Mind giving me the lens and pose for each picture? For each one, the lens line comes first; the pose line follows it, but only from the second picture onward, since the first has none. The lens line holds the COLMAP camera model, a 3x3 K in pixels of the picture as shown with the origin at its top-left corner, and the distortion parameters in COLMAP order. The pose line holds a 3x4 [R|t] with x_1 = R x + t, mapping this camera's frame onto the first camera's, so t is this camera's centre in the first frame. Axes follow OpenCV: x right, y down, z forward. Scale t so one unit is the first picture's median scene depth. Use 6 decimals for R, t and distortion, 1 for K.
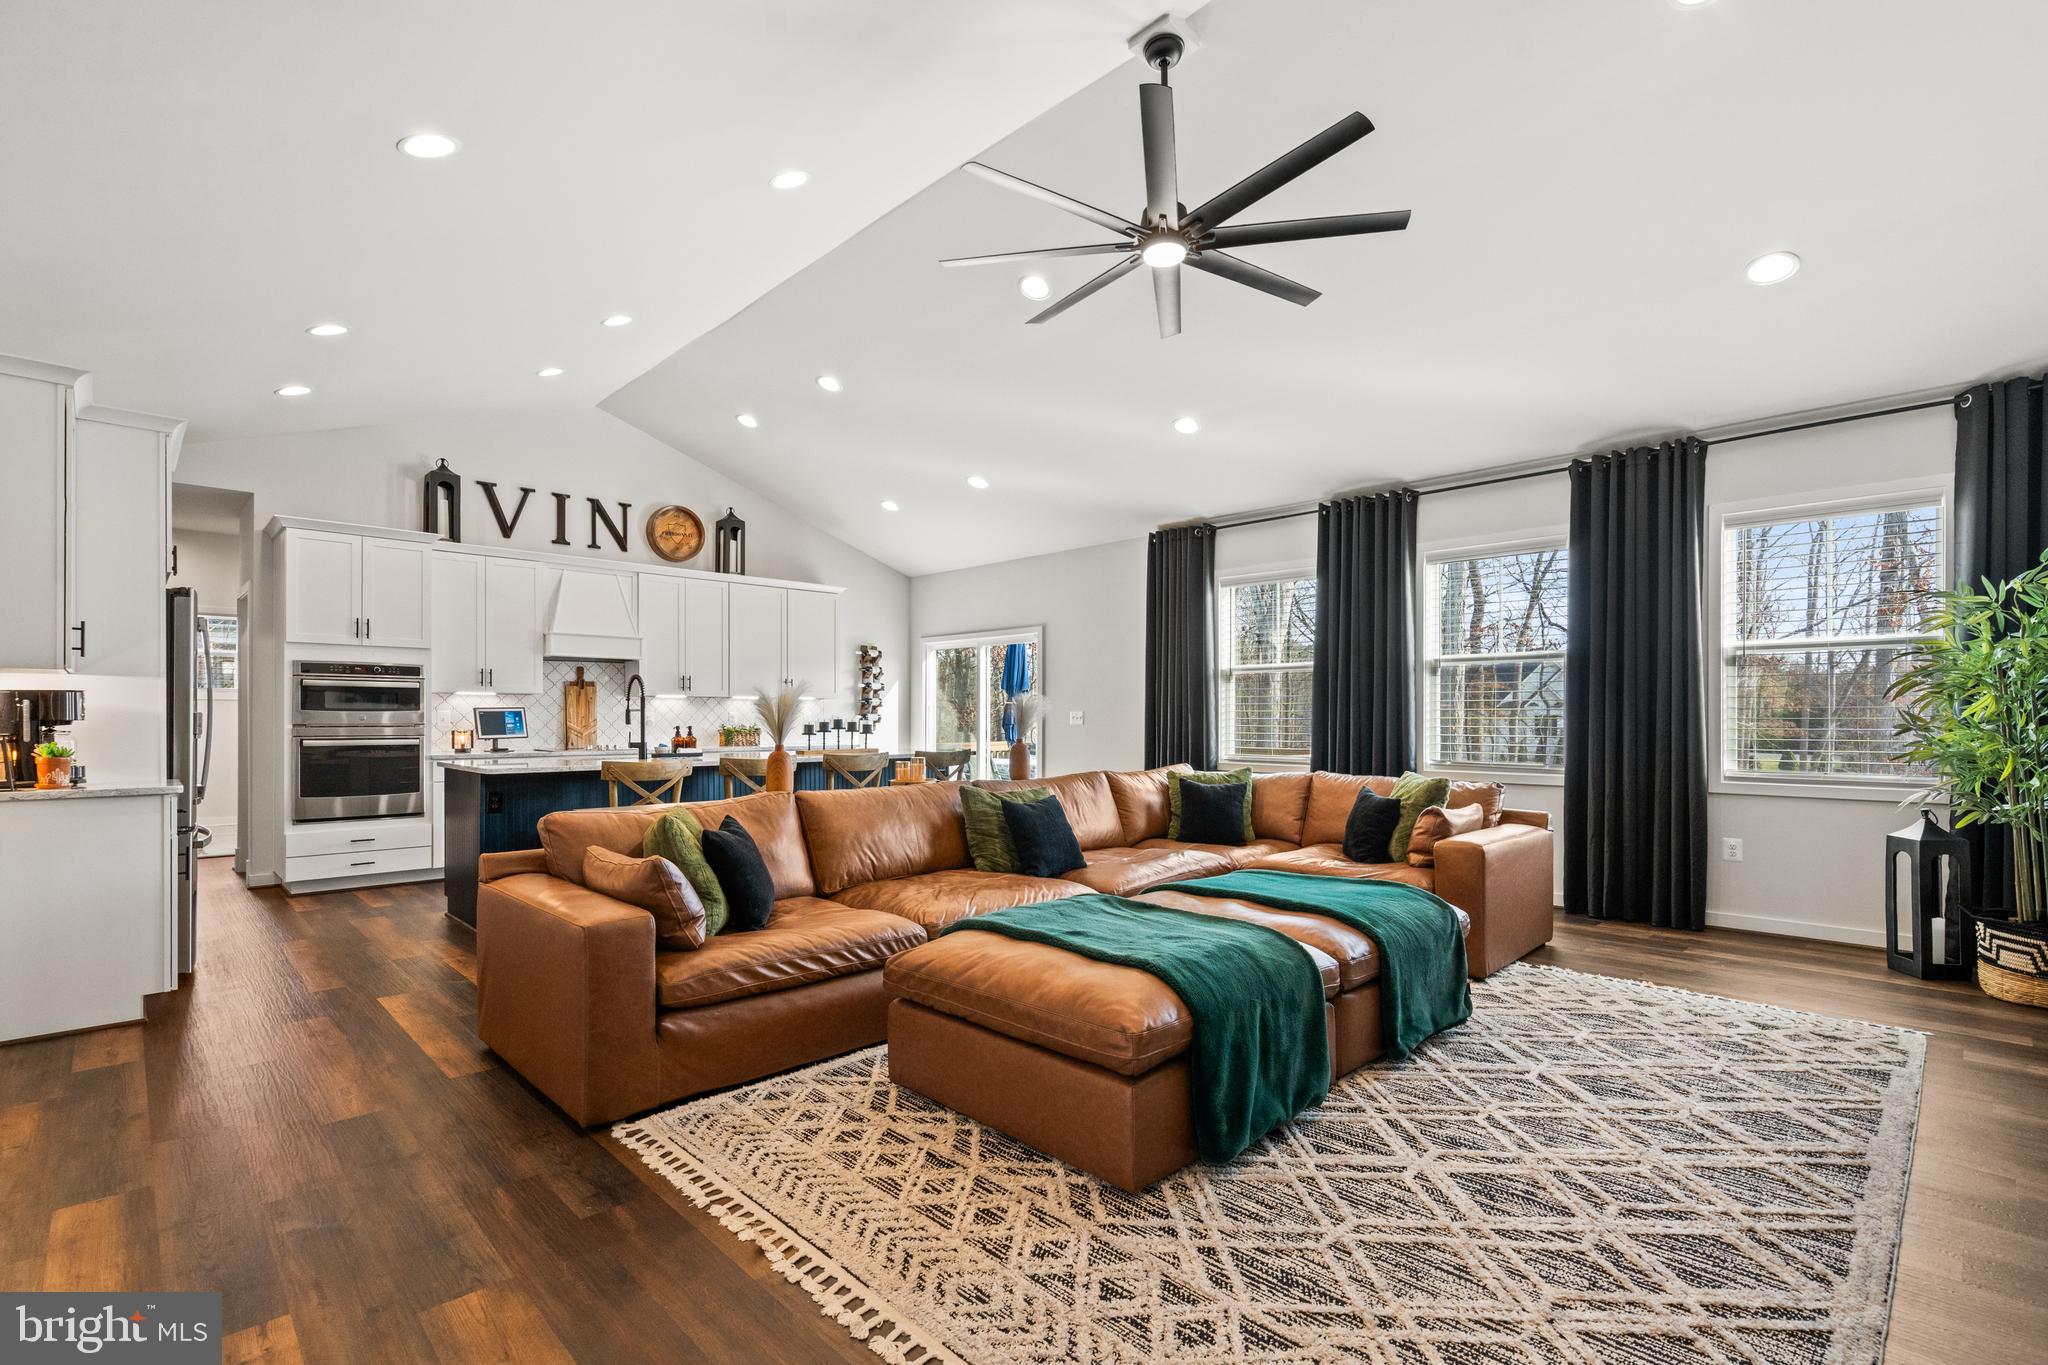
lens RADIAL K [[924.4, 0, 1008.0], [0, 924.4, 718.3], [0, 0, 1]] dist [-0.003946, 0.001412]
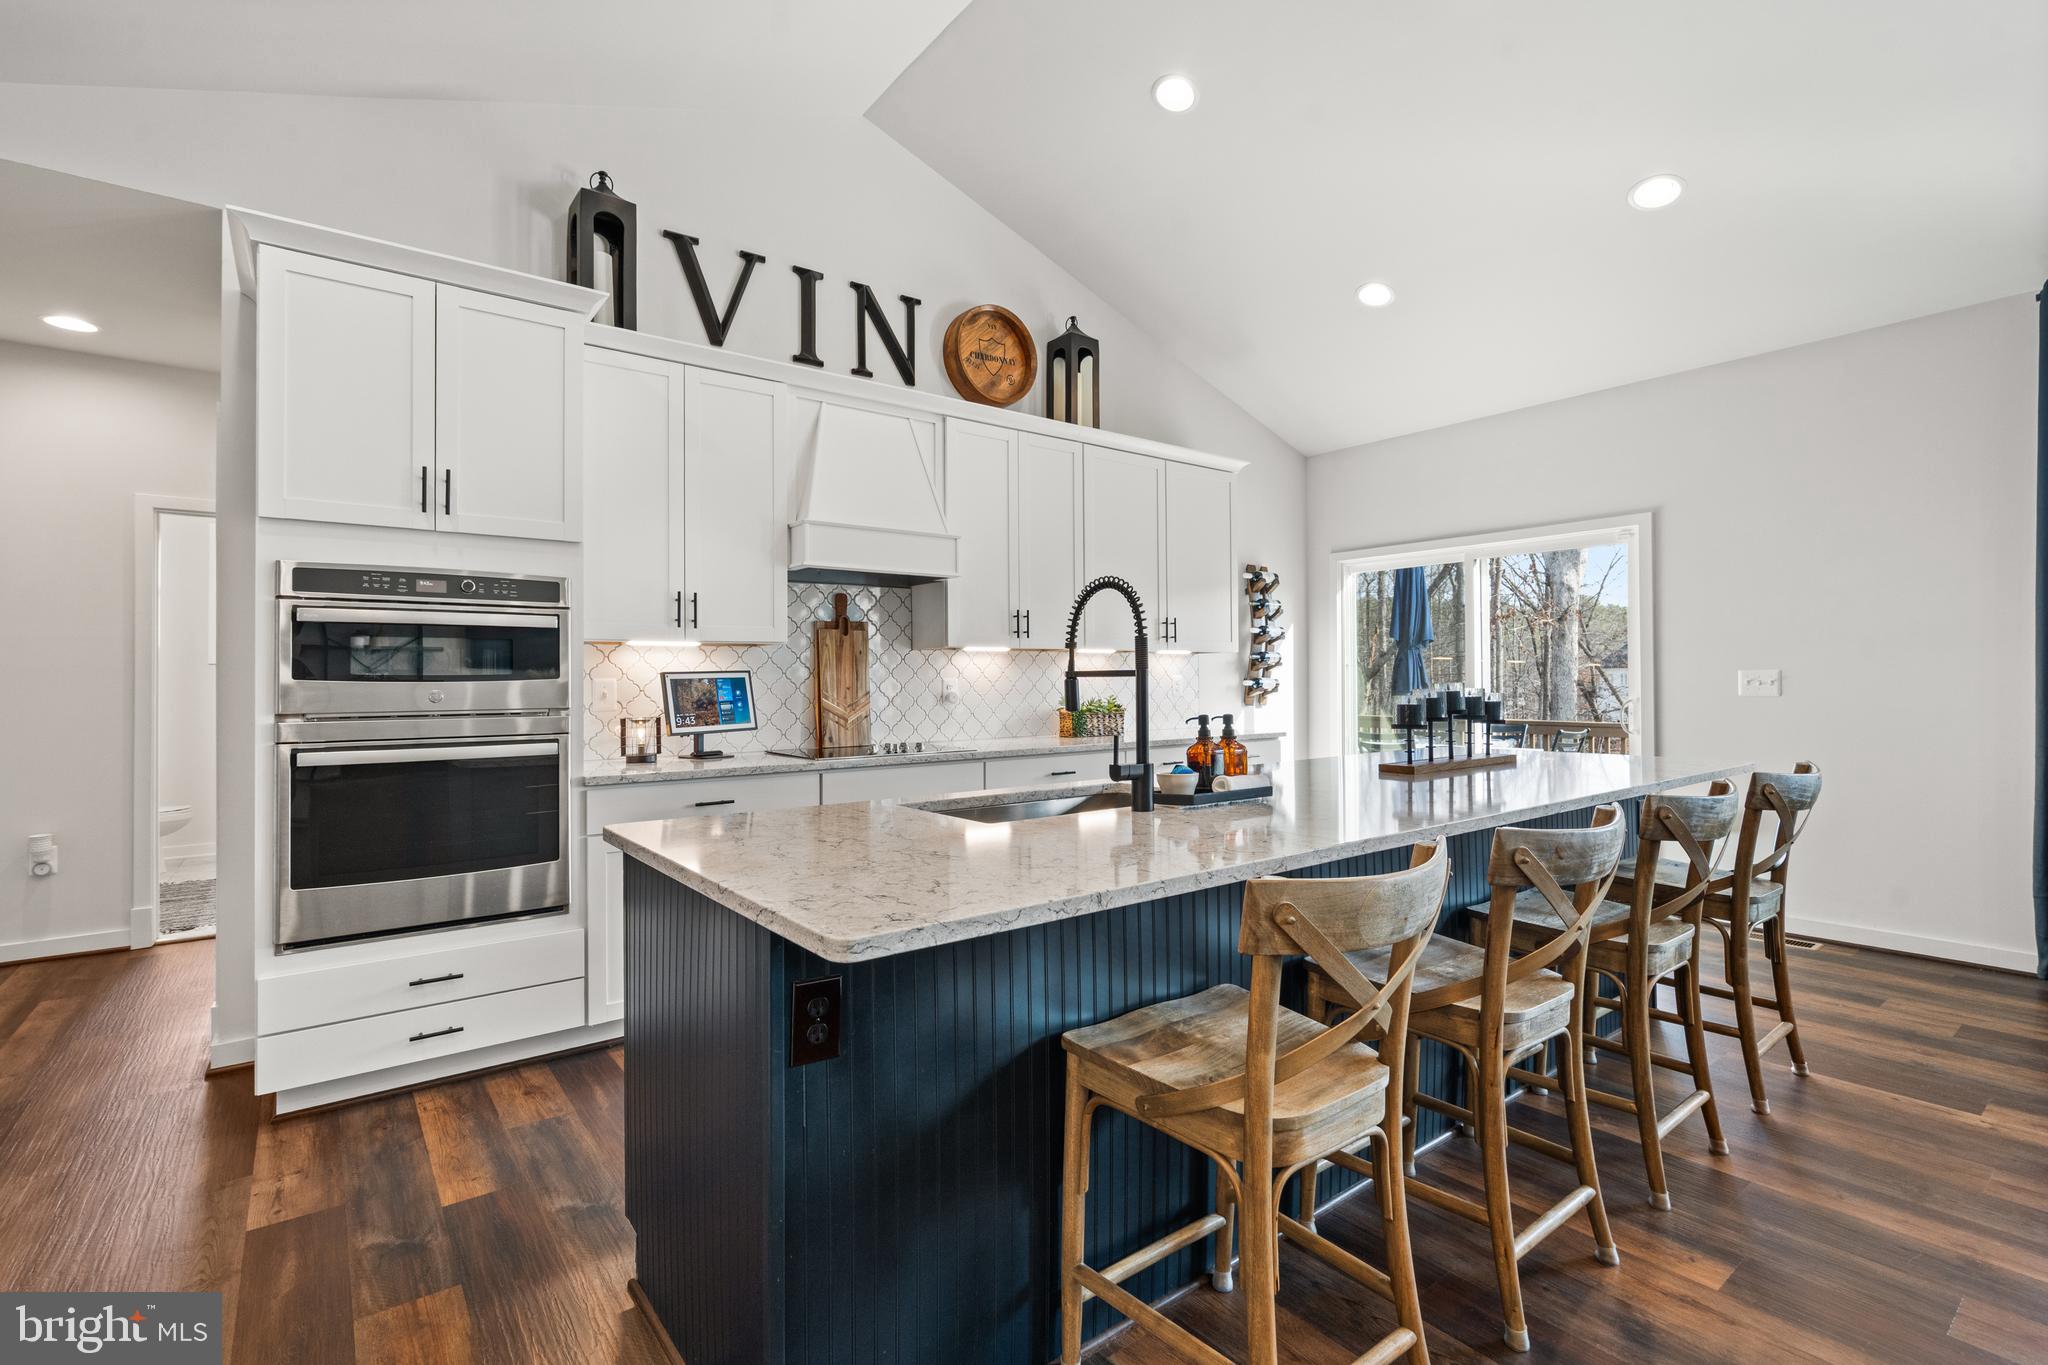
lens RADIAL K [[924.4, 0, 1008.4], [0, 924.4, 673.8], [0, 0, 1]] dist [-0.003946, 0.001412]
pose [[0.992732, -0.007259, -0.120125, -0.324323], [0.006327, 0.999947, -0.008137, -0.004818], [0.120178, 0.007318, 0.992725, 0.513770]]
